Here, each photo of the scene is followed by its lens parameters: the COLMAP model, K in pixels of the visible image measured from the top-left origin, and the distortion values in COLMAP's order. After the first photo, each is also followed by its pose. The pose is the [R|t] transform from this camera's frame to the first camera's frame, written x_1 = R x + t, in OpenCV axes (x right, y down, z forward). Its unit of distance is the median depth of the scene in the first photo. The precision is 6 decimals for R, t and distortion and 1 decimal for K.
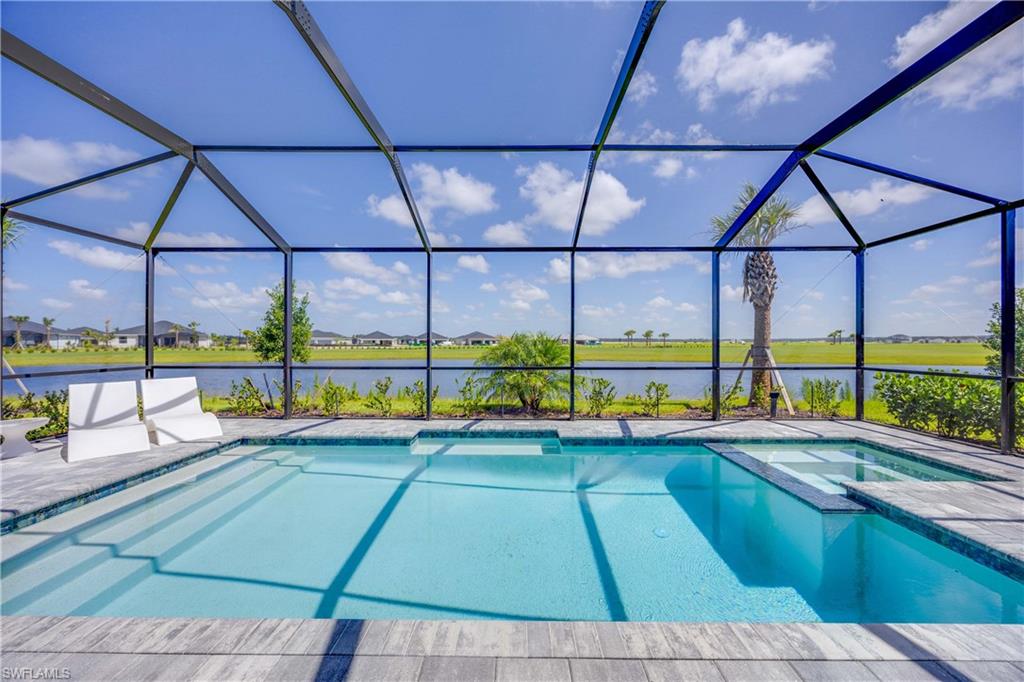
lens RADIAL K [[389.5, 0, 513.0], [0, 389.5, 340.4], [0, 0, 1]] dist [-0.001716, -0.000006]
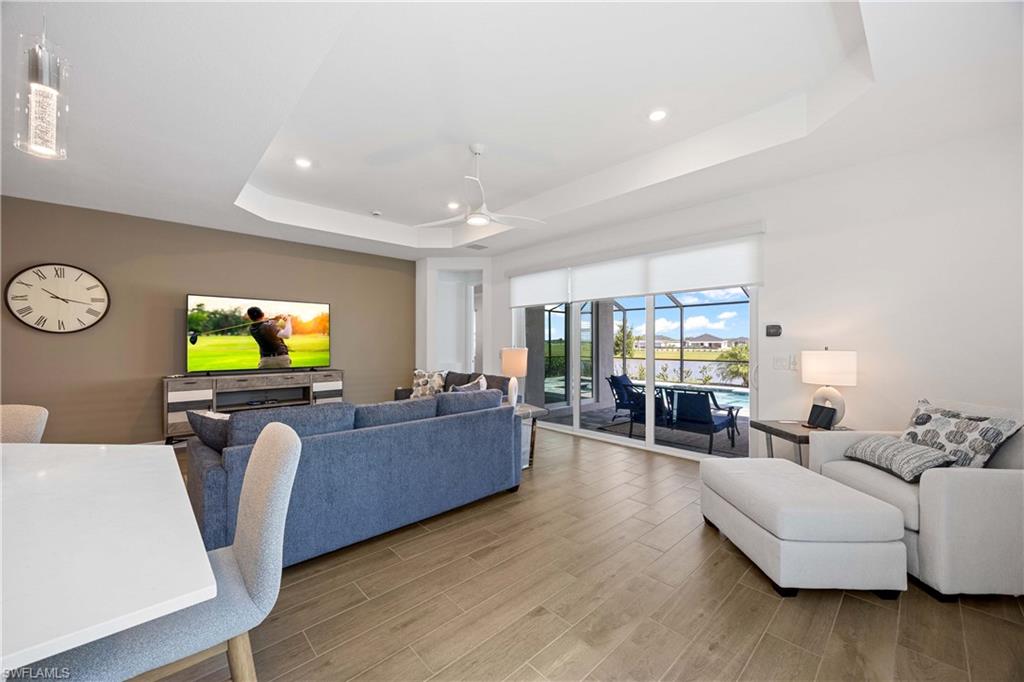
lens RADIAL K [[391.1, 0, 512.0], [0, 391.1, 341.0], [0, 0, 1]] dist [0.000529, 0.000123]
pose [[0.692771, -0.003793, -0.721147, 0.547521], [0.000813, 0.999990, -0.004478, -0.020339], [0.721157, 0.002515, 0.692767, -0.941332]]
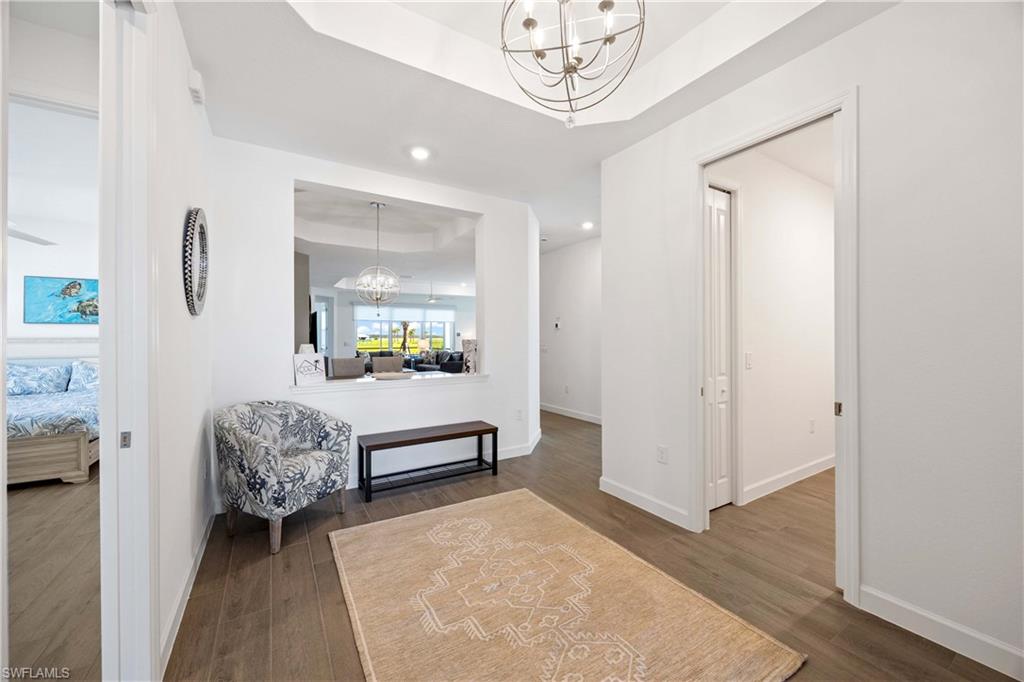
lens RADIAL K [[390.4, 0, 513.4], [0, 390.4, 336.4], [0, 0, 1]] dist [-0.002789, -0.000682]
pose [[0.843398, 0.000952, 0.537289, -0.276592], [-0.000315, 0.999999, -0.001278, -0.023393], [-0.537290, 0.000909, 0.843397, -1.997491]]
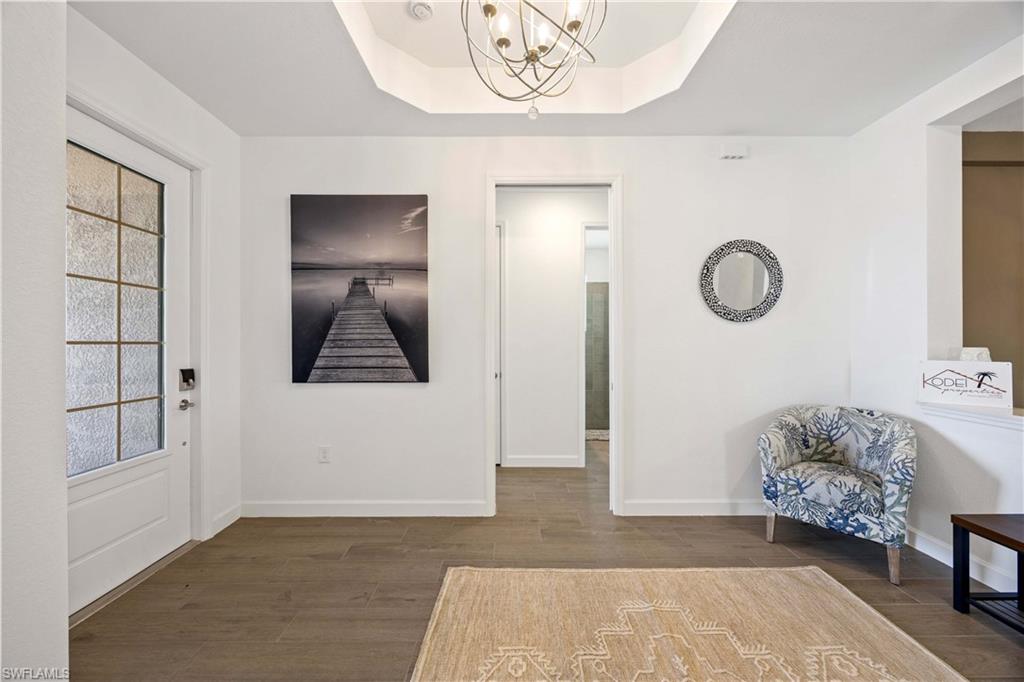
lens RADIAL K [[389.5, 0, 513.0], [0, 389.5, 340.4], [0, 0, 1]] dist [-0.001716, -0.000006]
pose [[0.015534, -0.001109, -0.999879, 0.012325], [0.006393, 0.999979, -0.001010, -0.022213], [0.999859, -0.006377, 0.015540, -1.872714]]
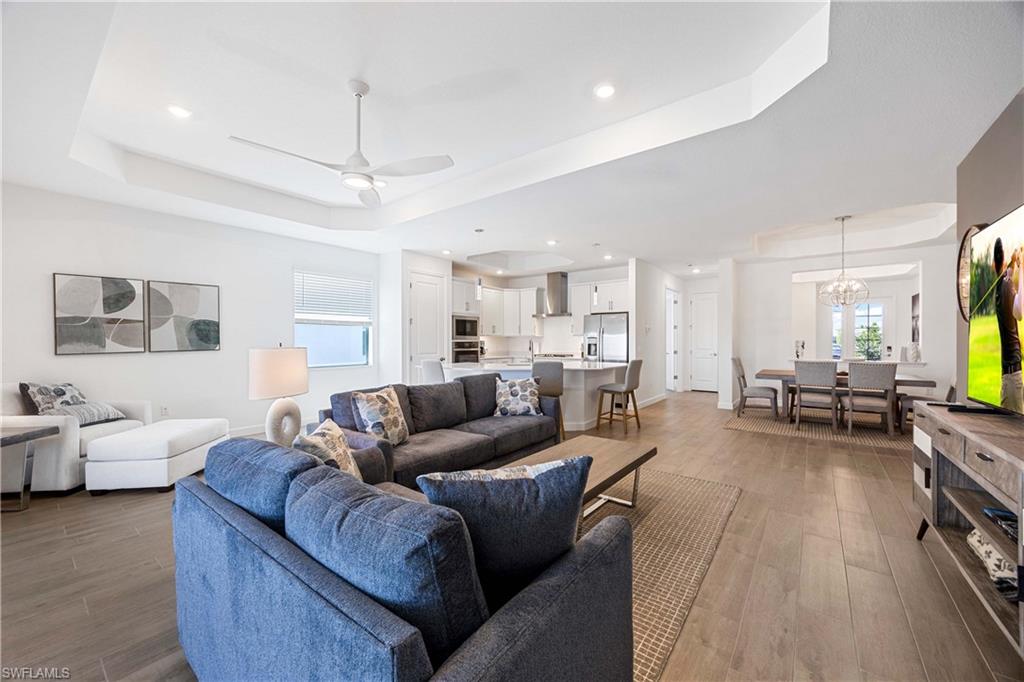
lens RADIAL K [[389.5, 0, 513.0], [0, 389.5, 340.4], [0, 0, 1]] dist [-0.001716, -0.000006]
pose [[-0.798121, 0.001916, 0.602494, -0.077276], [0.000088, 0.999995, -0.003064, -0.017628], [-0.602498, -0.002393, -0.798117, -0.496168]]
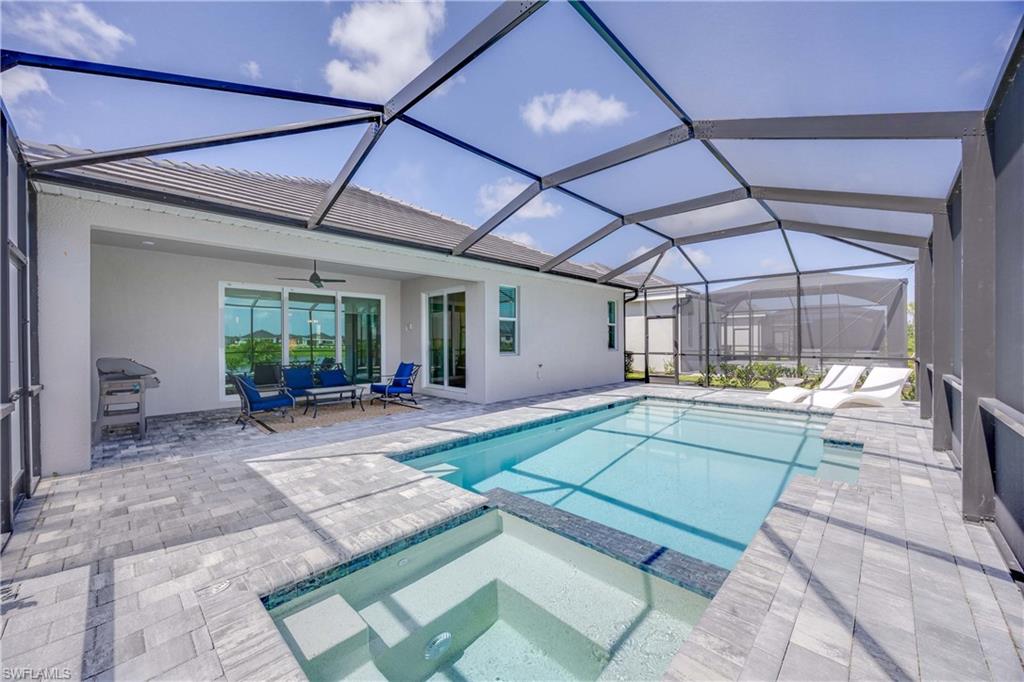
lens RADIAL K [[389.5, 0, 513.0], [0, 389.5, 340.4], [0, 0, 1]] dist [-0.001716, -0.000006]
pose [[-0.686429, 0.005393, -0.727177, 0.638202], [0.010368, 0.999943, -0.002371, 0.000356], [0.727123, -0.009167, -0.686446, 0.732222]]
